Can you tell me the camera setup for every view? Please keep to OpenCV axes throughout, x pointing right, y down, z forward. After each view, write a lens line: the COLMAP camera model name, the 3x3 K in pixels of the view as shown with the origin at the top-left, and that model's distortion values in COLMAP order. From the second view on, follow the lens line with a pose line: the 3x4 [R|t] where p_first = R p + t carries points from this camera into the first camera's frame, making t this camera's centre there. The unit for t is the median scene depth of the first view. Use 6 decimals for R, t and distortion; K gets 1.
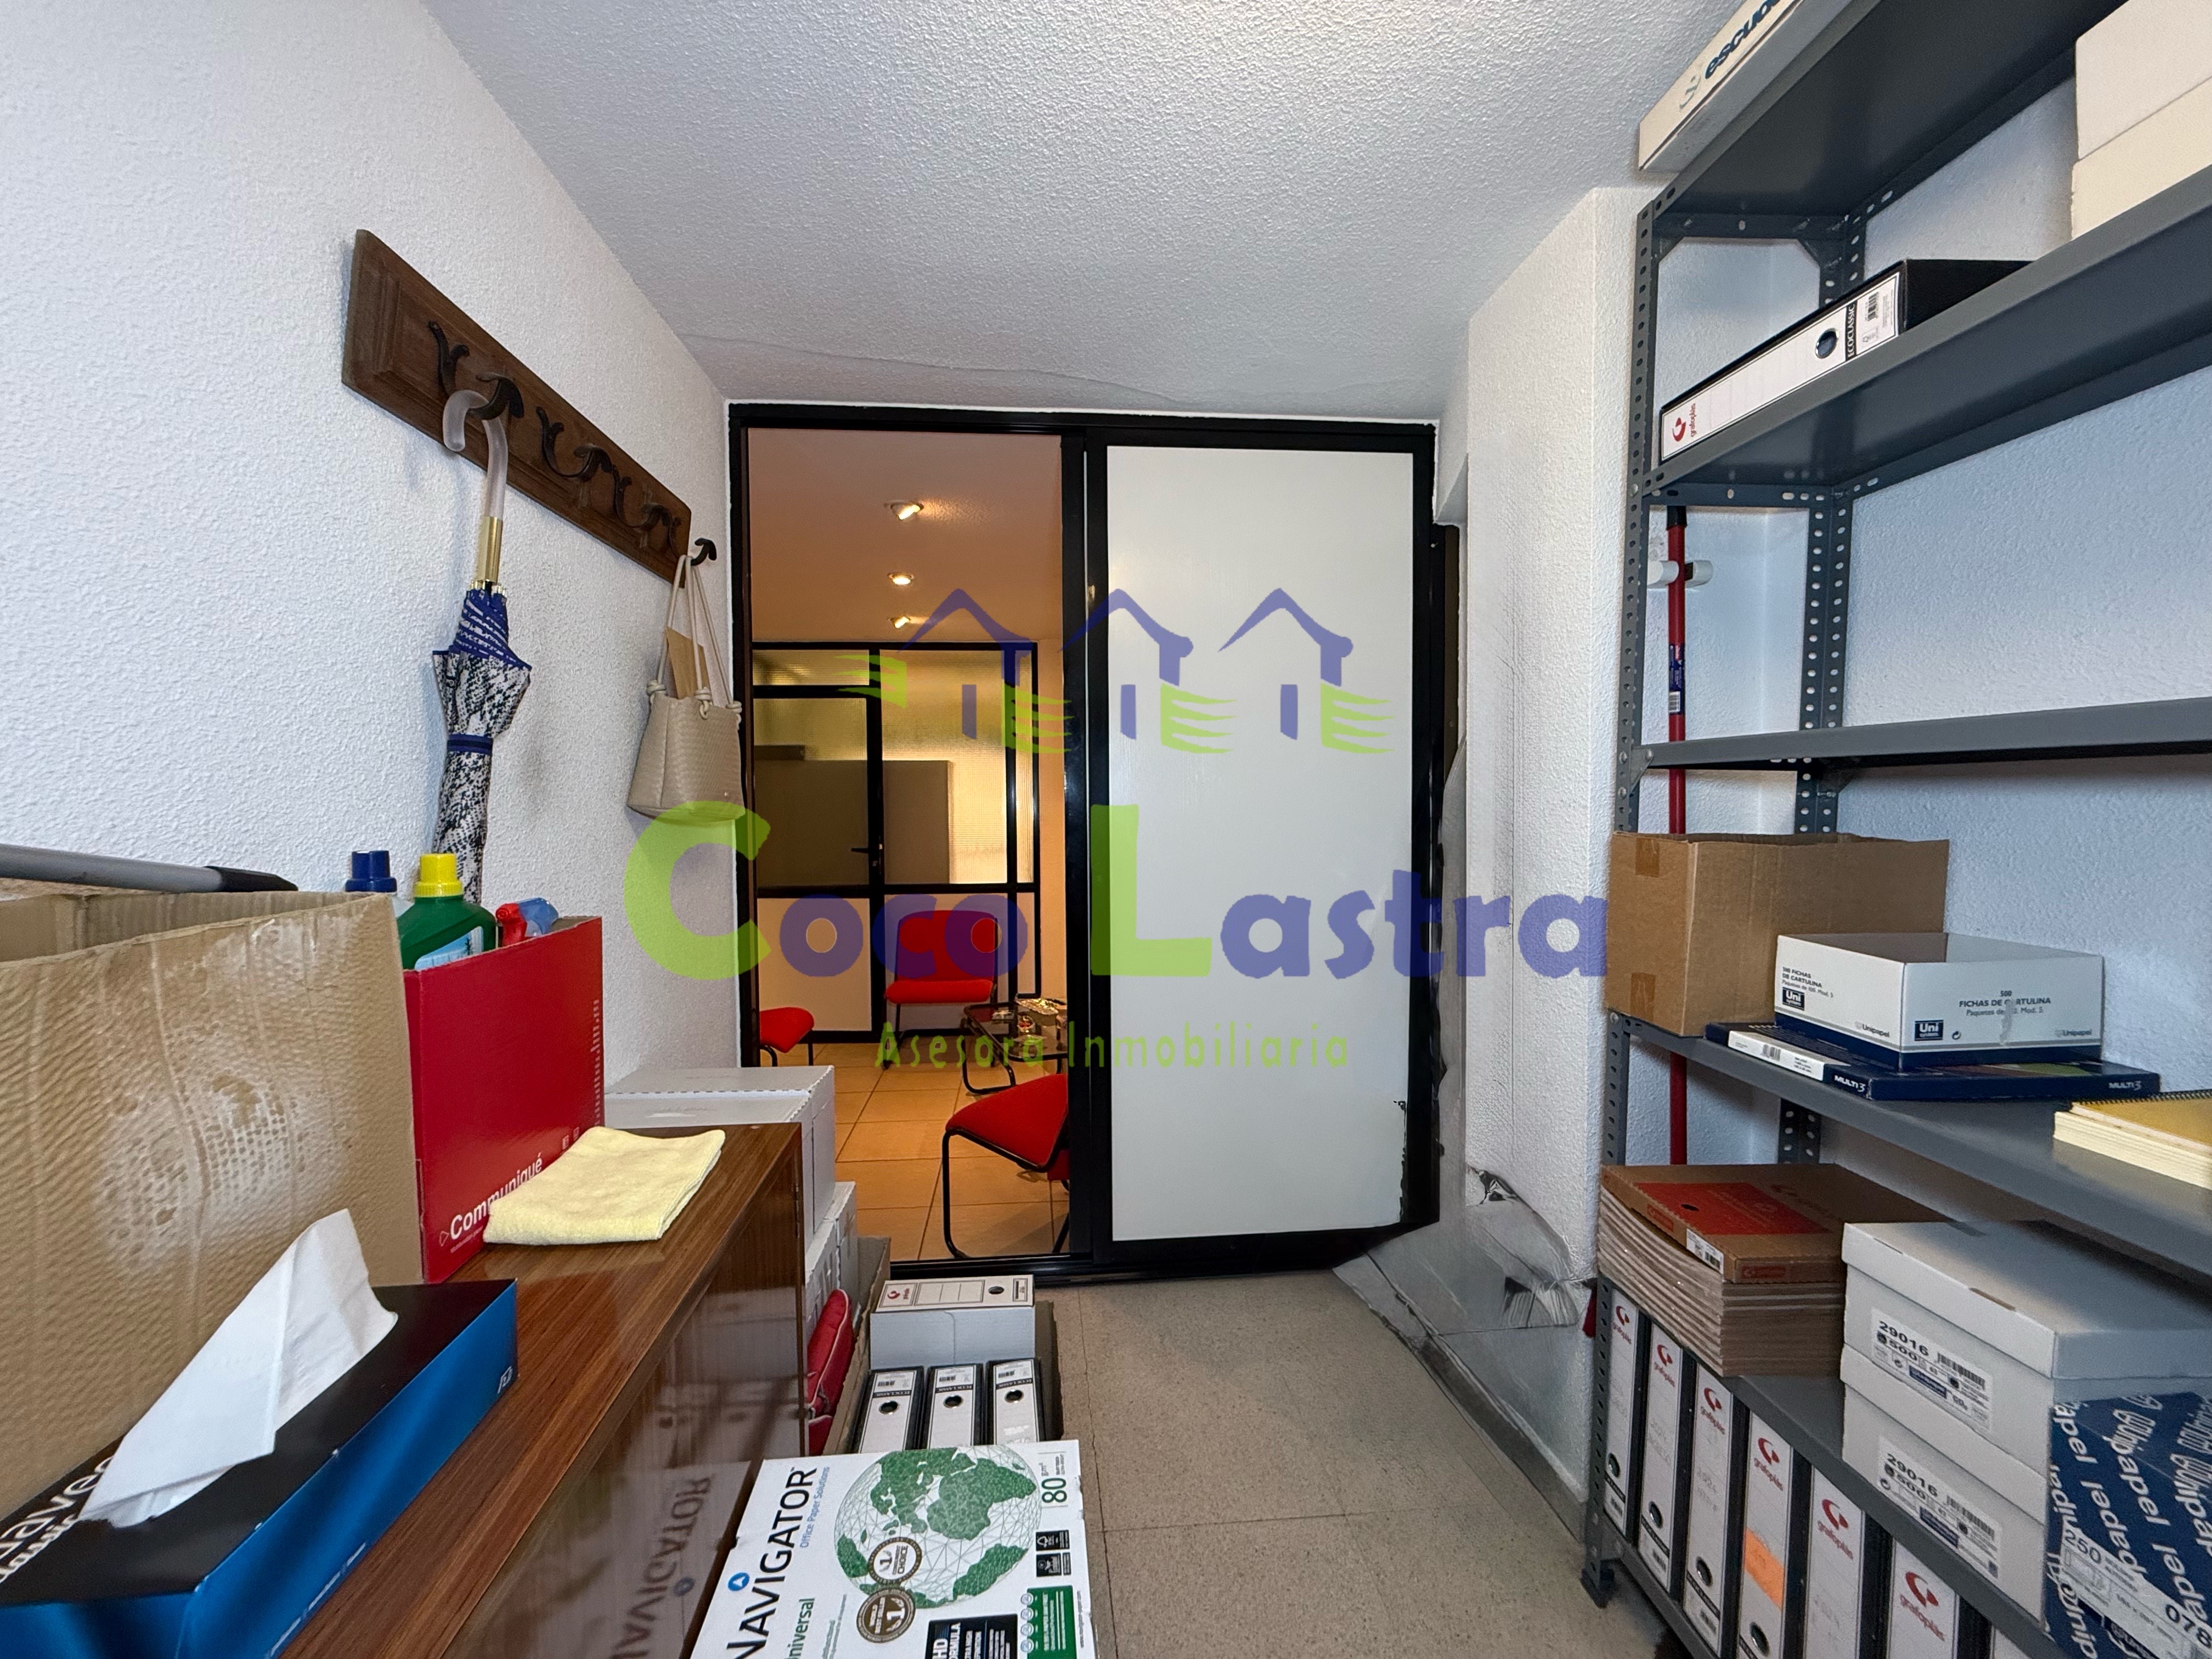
lens RADIAL K [[879.7, 0, 1101.0], [0, 879.7, 837.1], [0, 0, 1]] dist [0.001751, 0.000425]
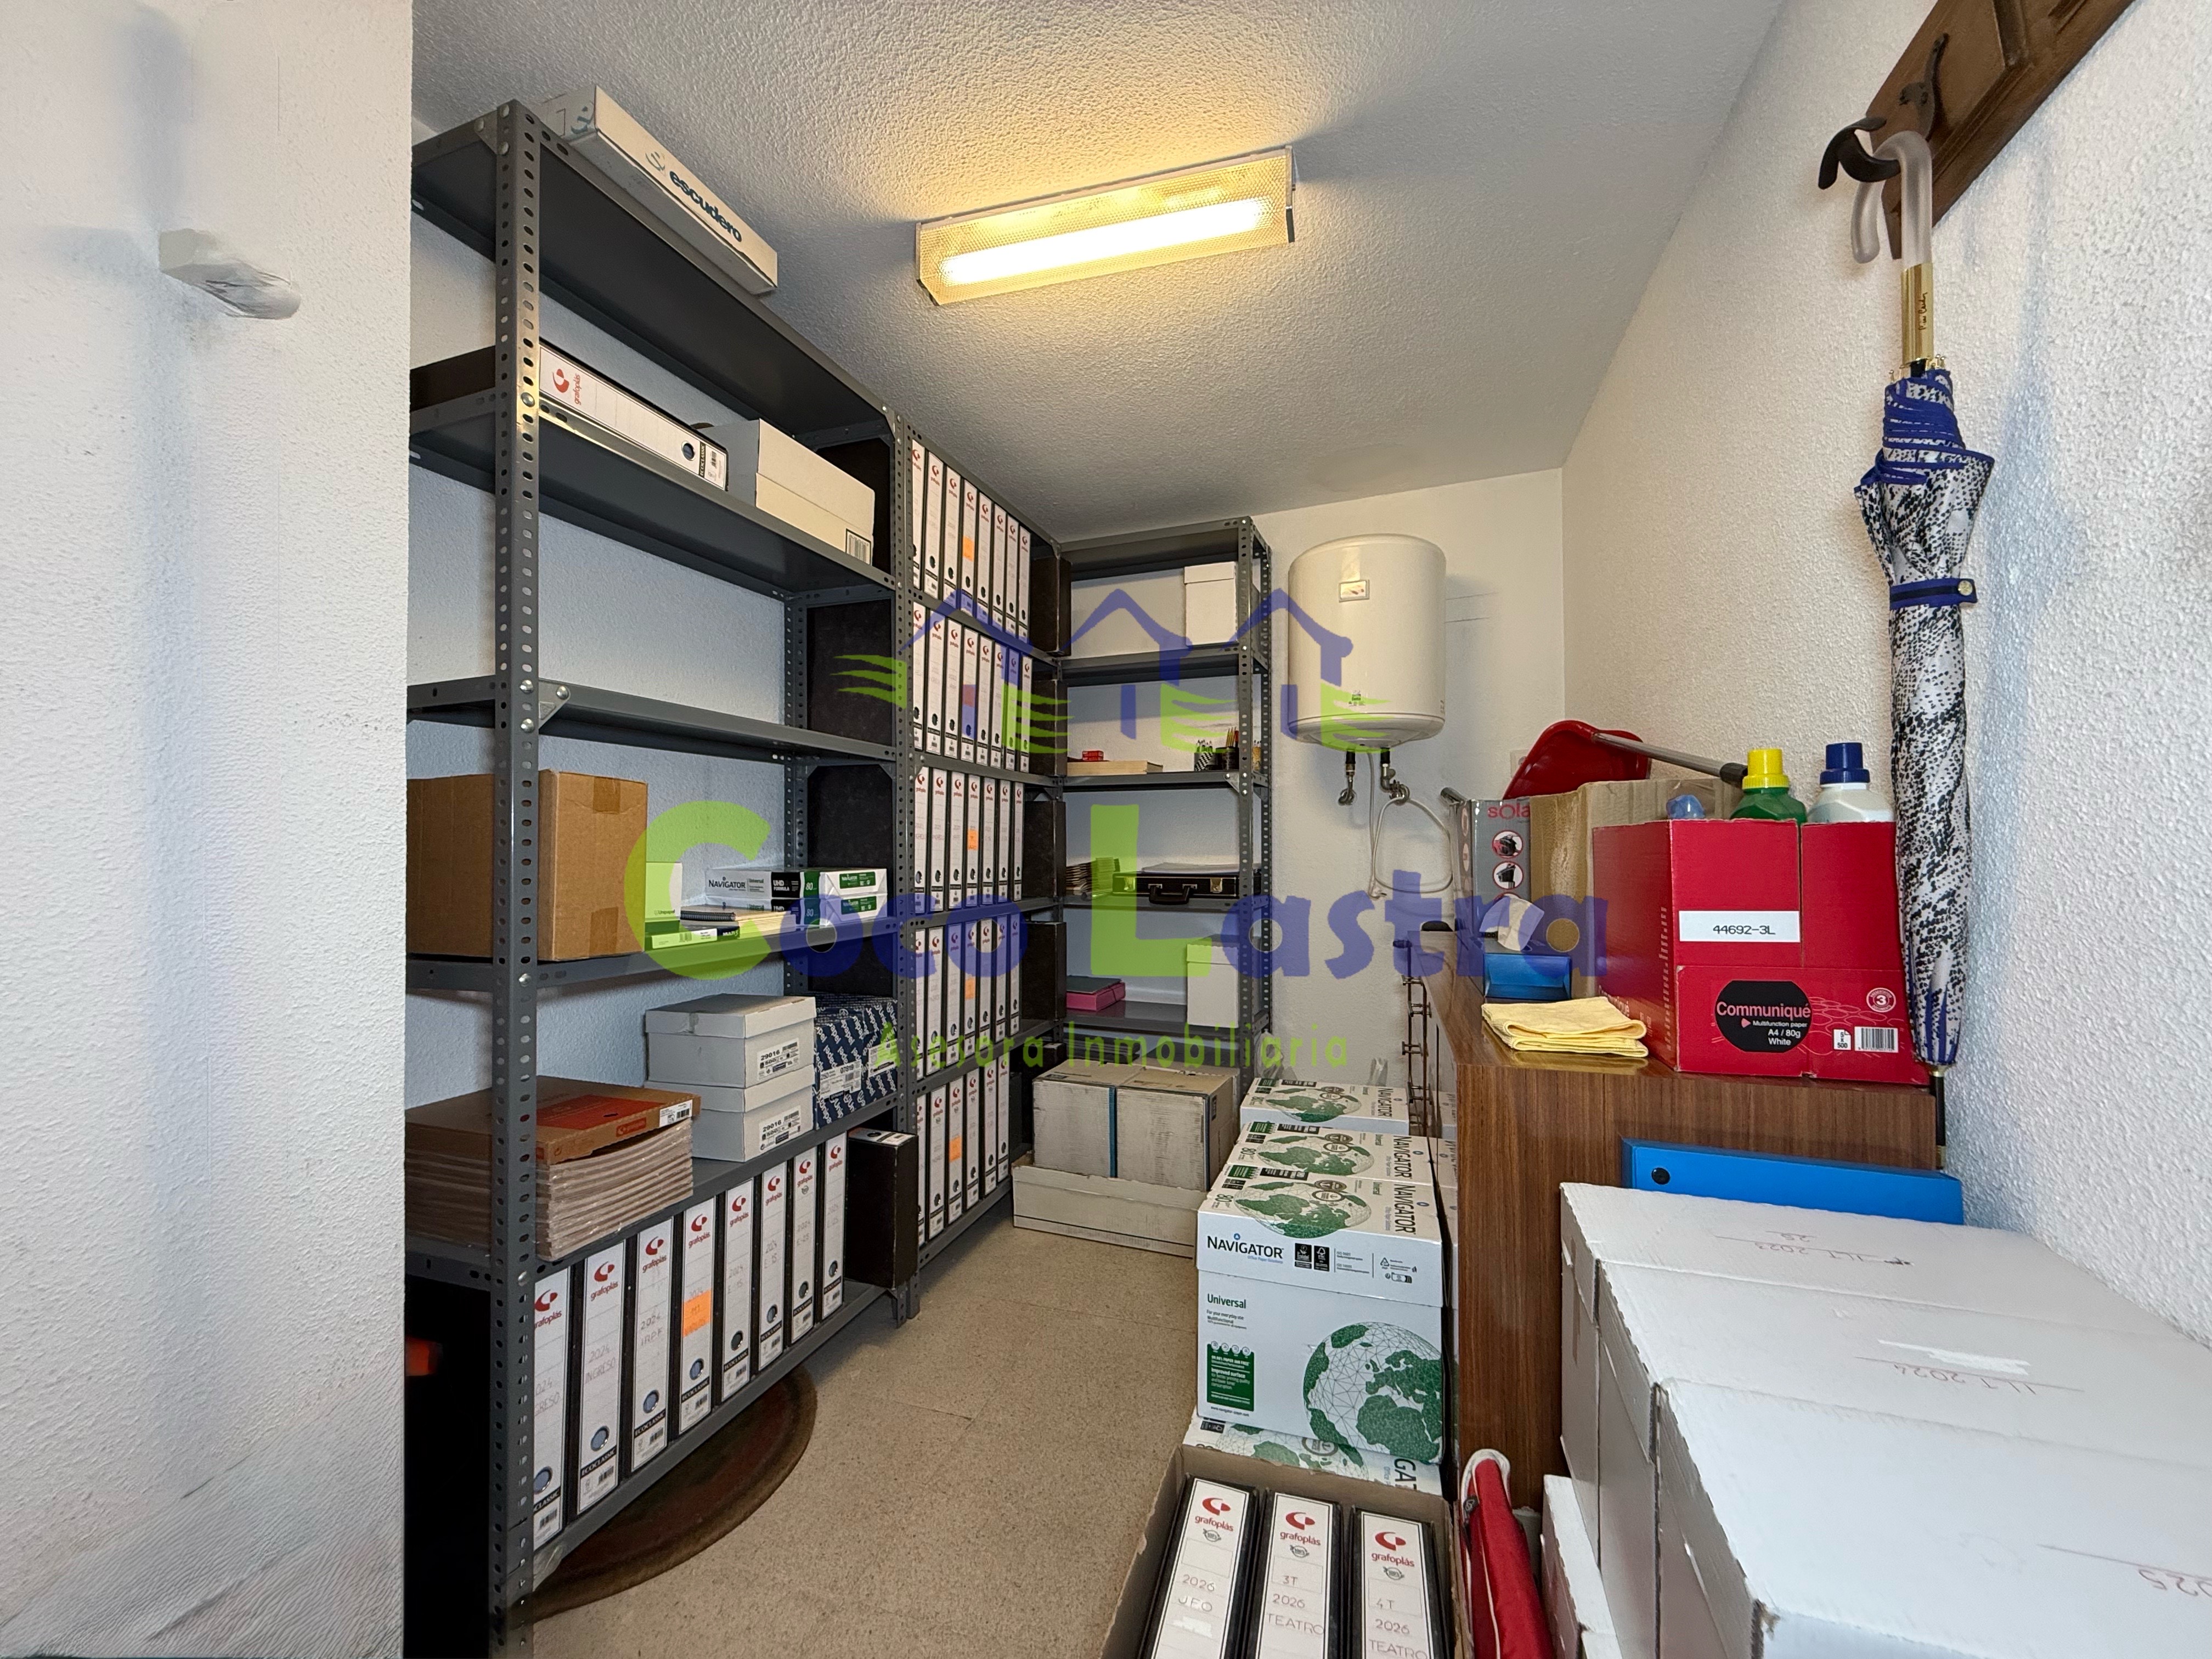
lens RADIAL K [[879.7, 0, 1094.3], [0, 879.7, 833.4], [0, 0, 1]] dist [0.001751, 0.000425]
pose [[-0.918801, 0.012648, 0.394519, -0.430560], [0.023761, 0.999446, 0.023295, 0.077010], [-0.394006, 0.030778, -0.918592, 2.346173]]
